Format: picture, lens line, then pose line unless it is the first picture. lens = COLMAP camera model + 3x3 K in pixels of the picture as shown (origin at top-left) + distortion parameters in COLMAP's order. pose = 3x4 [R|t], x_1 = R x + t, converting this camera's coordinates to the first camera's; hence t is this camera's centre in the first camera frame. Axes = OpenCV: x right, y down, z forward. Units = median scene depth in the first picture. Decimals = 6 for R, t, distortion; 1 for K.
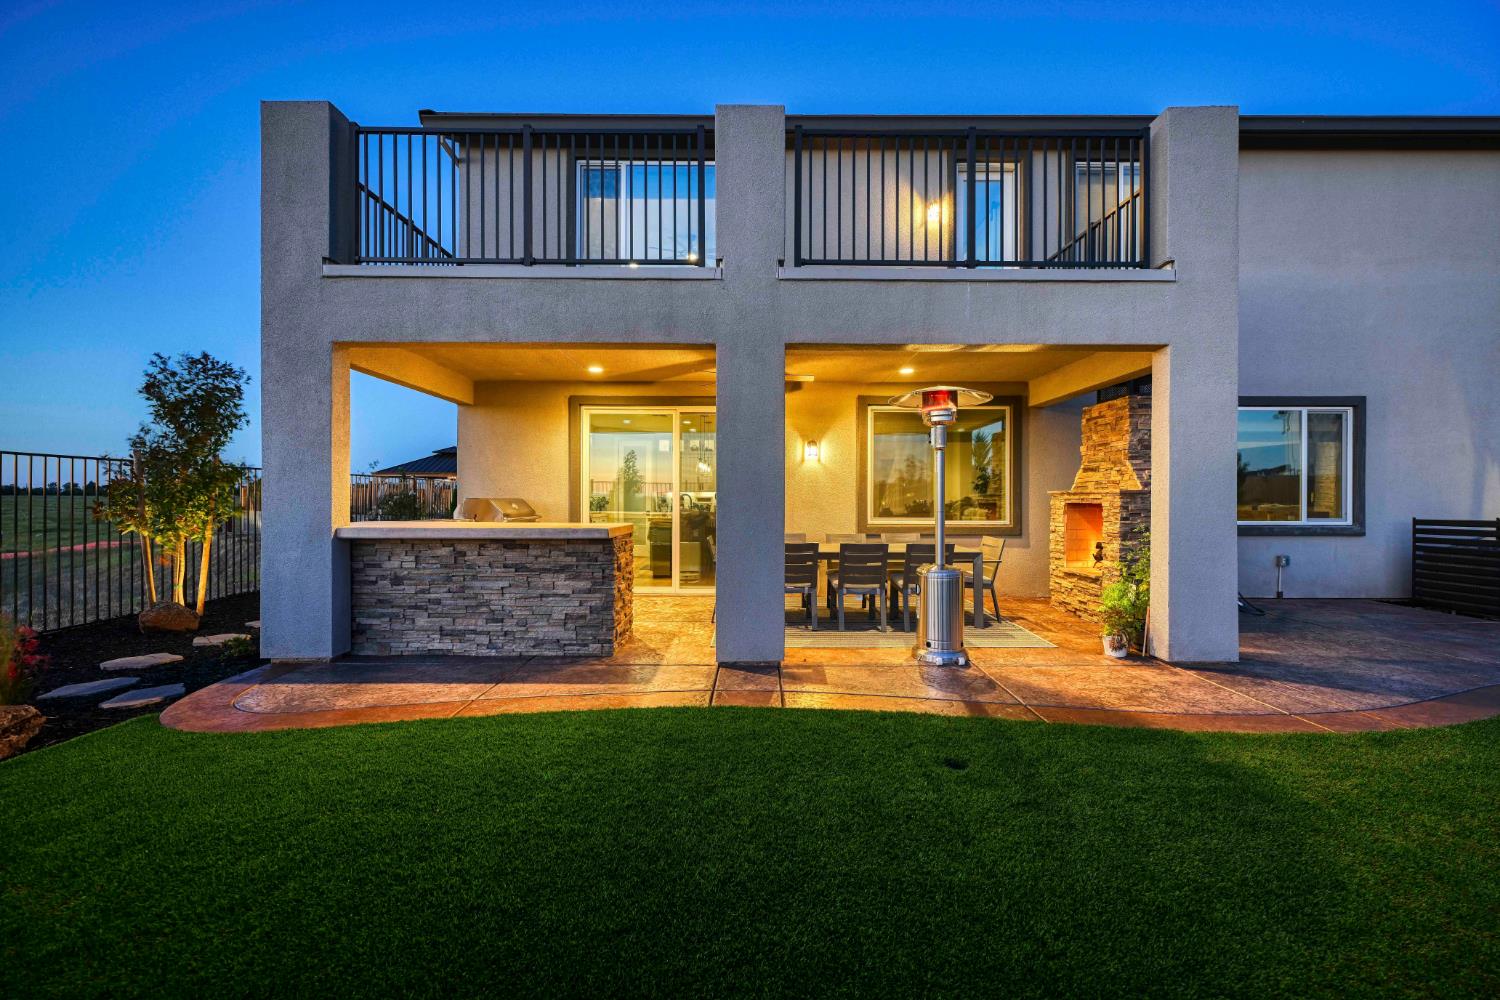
lens RADIAL K [[596.0, 0, 747.2], [0, 596.0, 499.2], [0, 0, 1]] dist [0.008937, -0.000238]
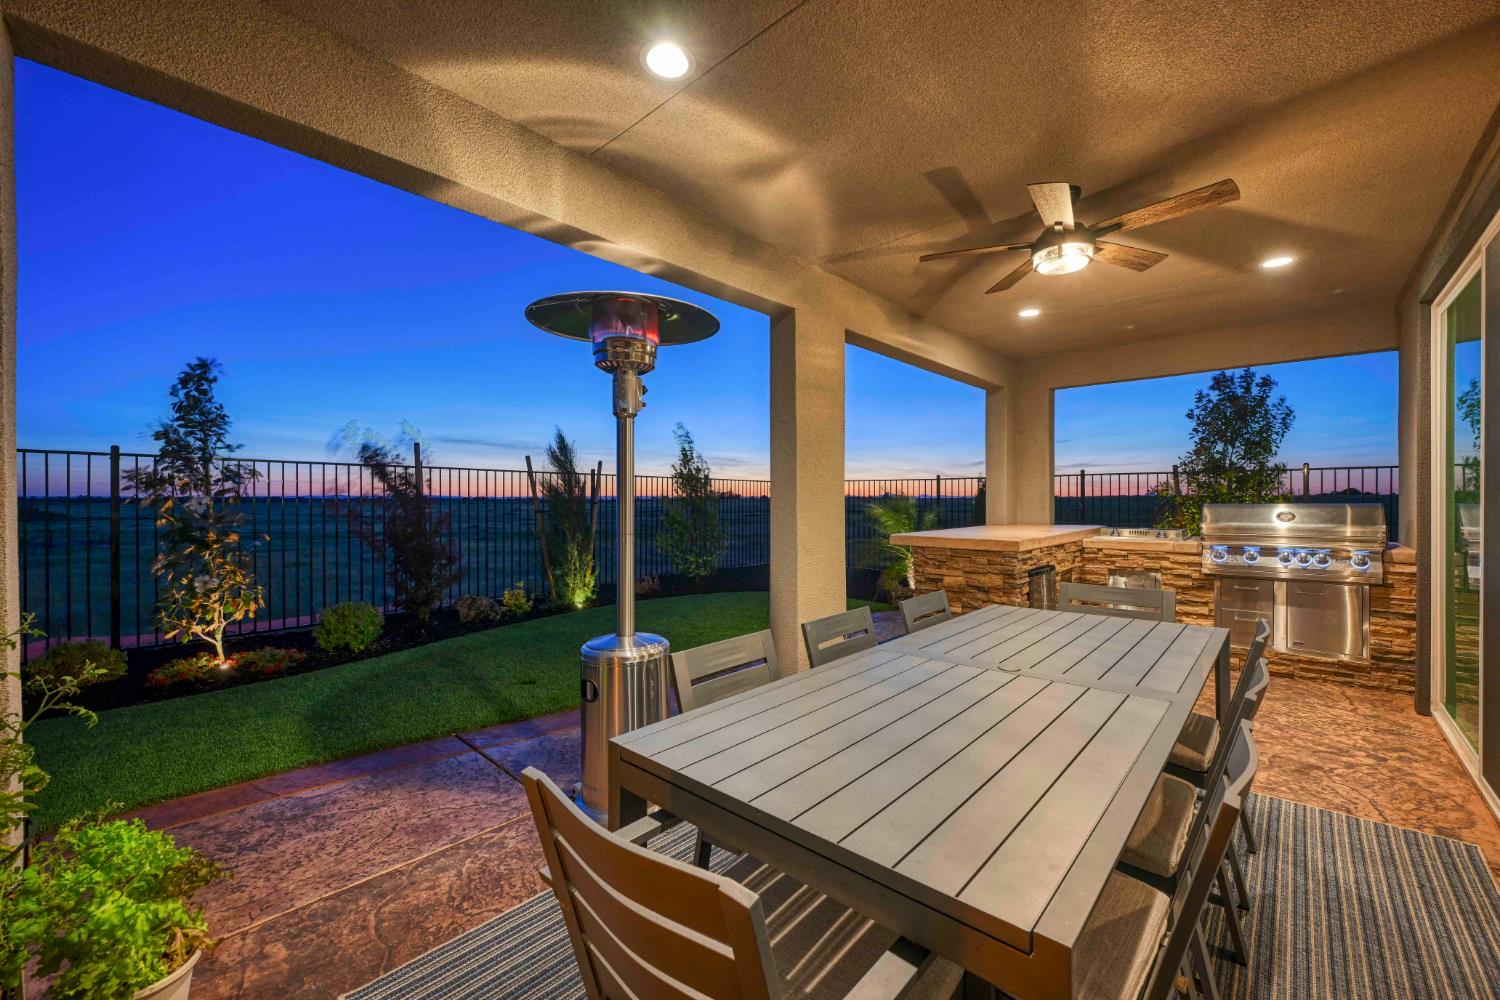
lens RADIAL K [[596.0, 0, 753.6], [0, 596.0, 500.6], [0, 0, 1]] dist [0.008937, -0.000238]
pose [[-0.672724, 0.004138, -0.739882, 0.510803], [-0.000149, 0.999984, 0.005728, -0.009841], [0.739893, 0.003964, -0.672713, 1.154093]]
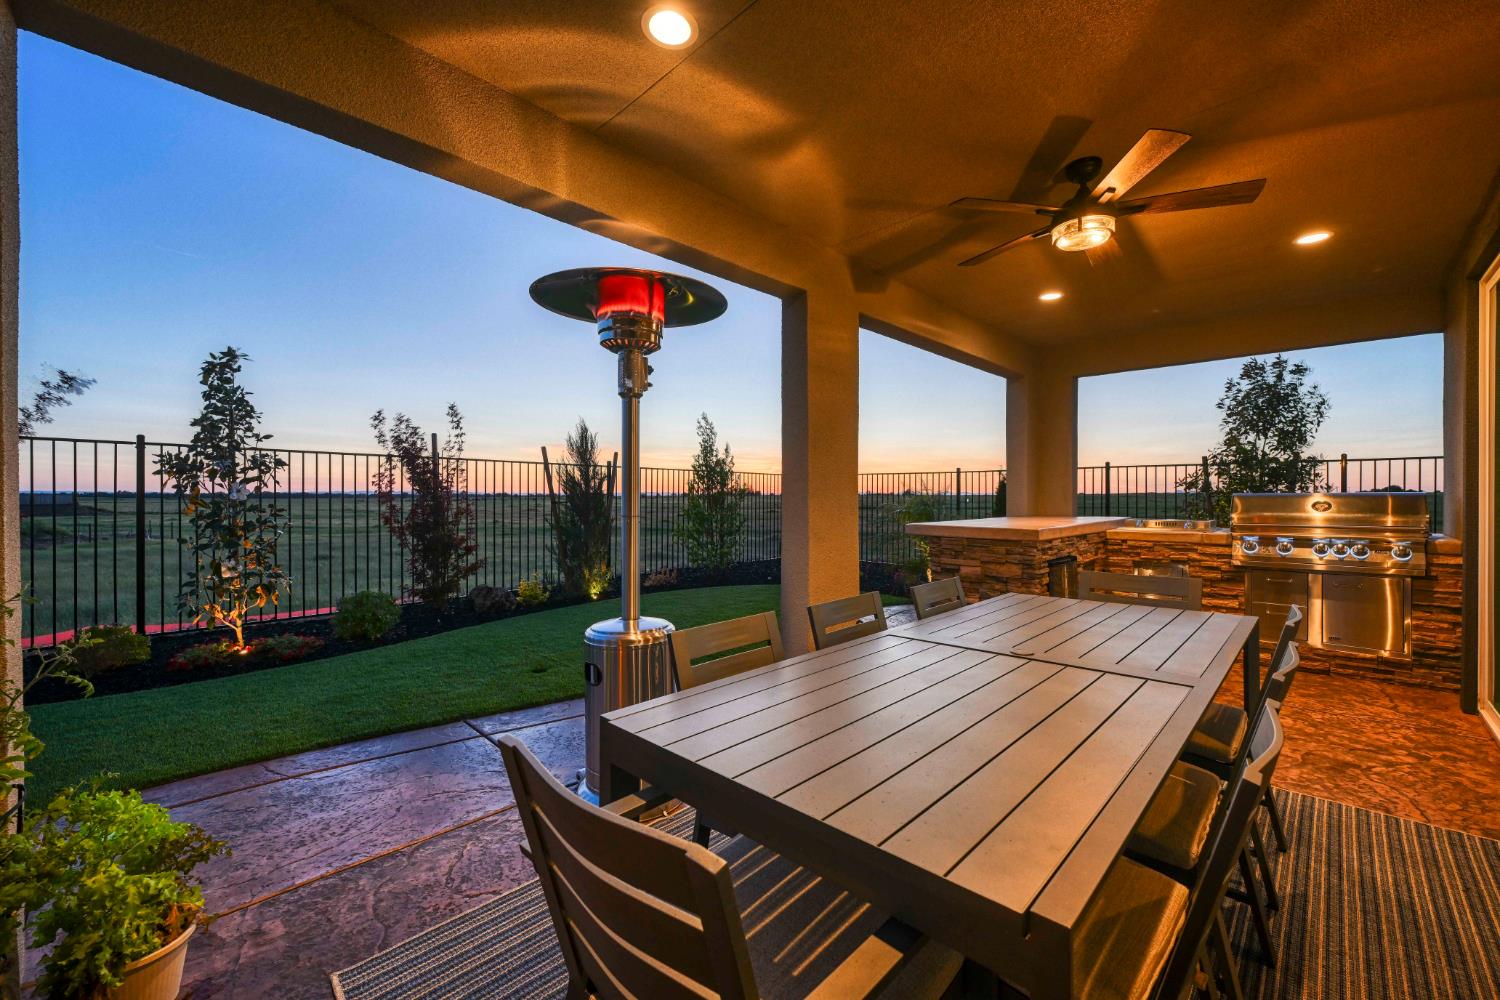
lens RADIAL K [[596.0, 0, 758.0], [0, 596.0, 499.7], [0, 0, 1]] dist [0.008937, -0.000238]
pose [[-0.694476, 0.001986, -0.719513, 0.497232], [-0.002388, 0.999984, 0.005065, 0.002313], [0.719512, 0.005235, -0.694460, 1.155709]]
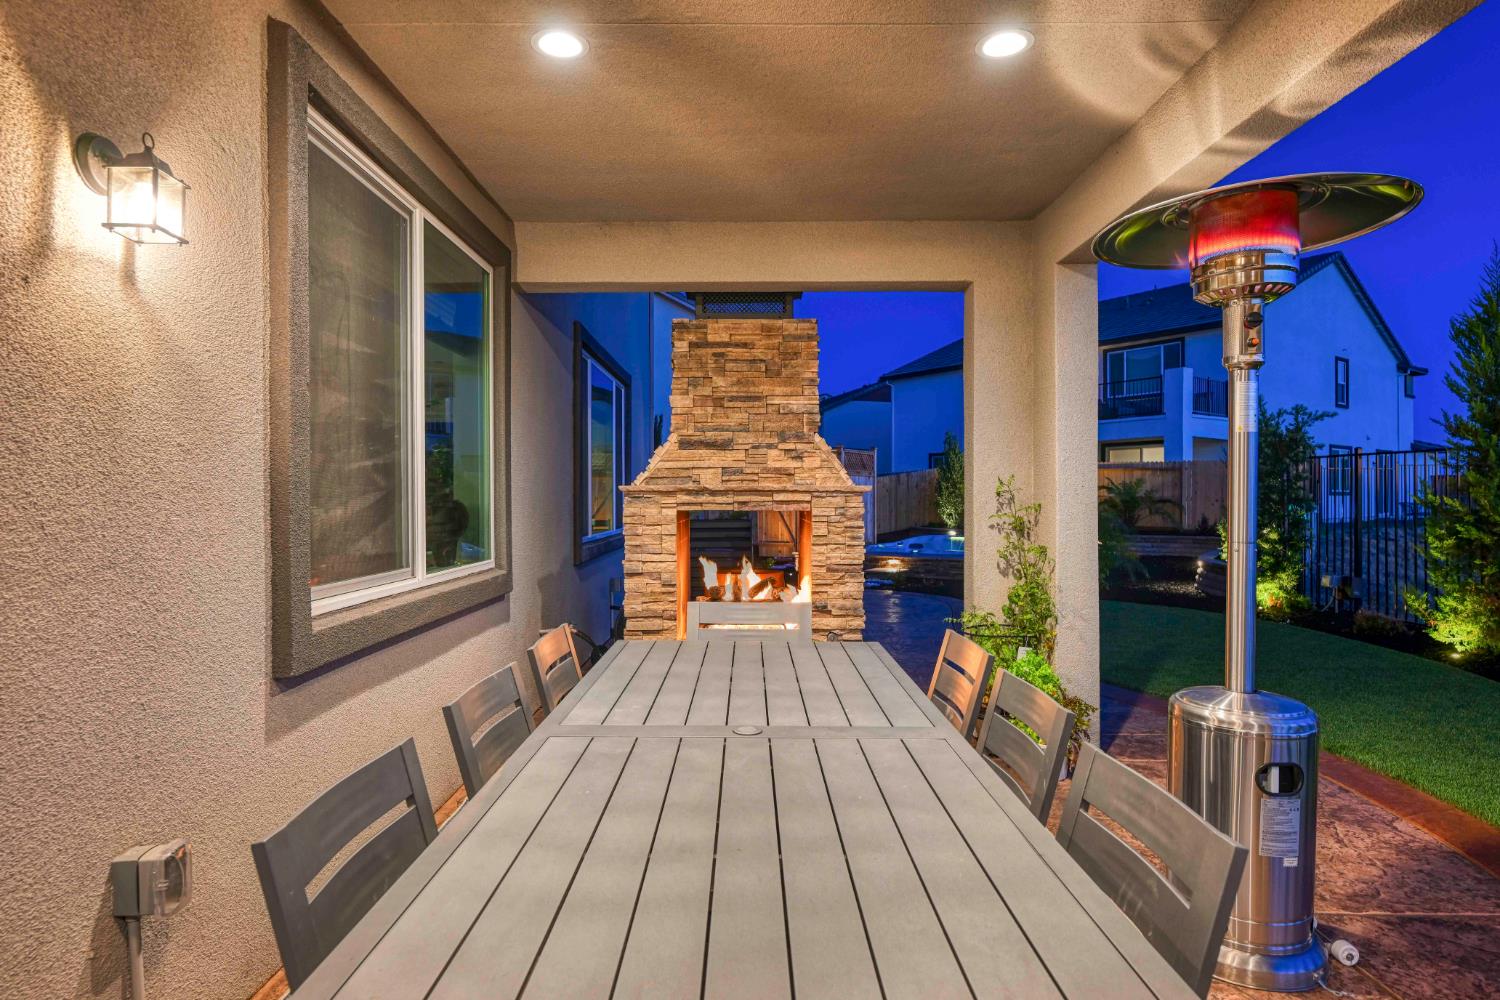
lens RADIAL K [[821.7, 0, 752.2], [0, 821.7, 497.8], [0, 0, 1]] dist [-0.004778, -0.000723]
pose [[-0.009593, -0.001991, 0.999952, -0.131035], [0.002434, 0.999995, 0.002015, -0.005786], [-0.999951, 0.002453, -0.009588, 1.040054]]
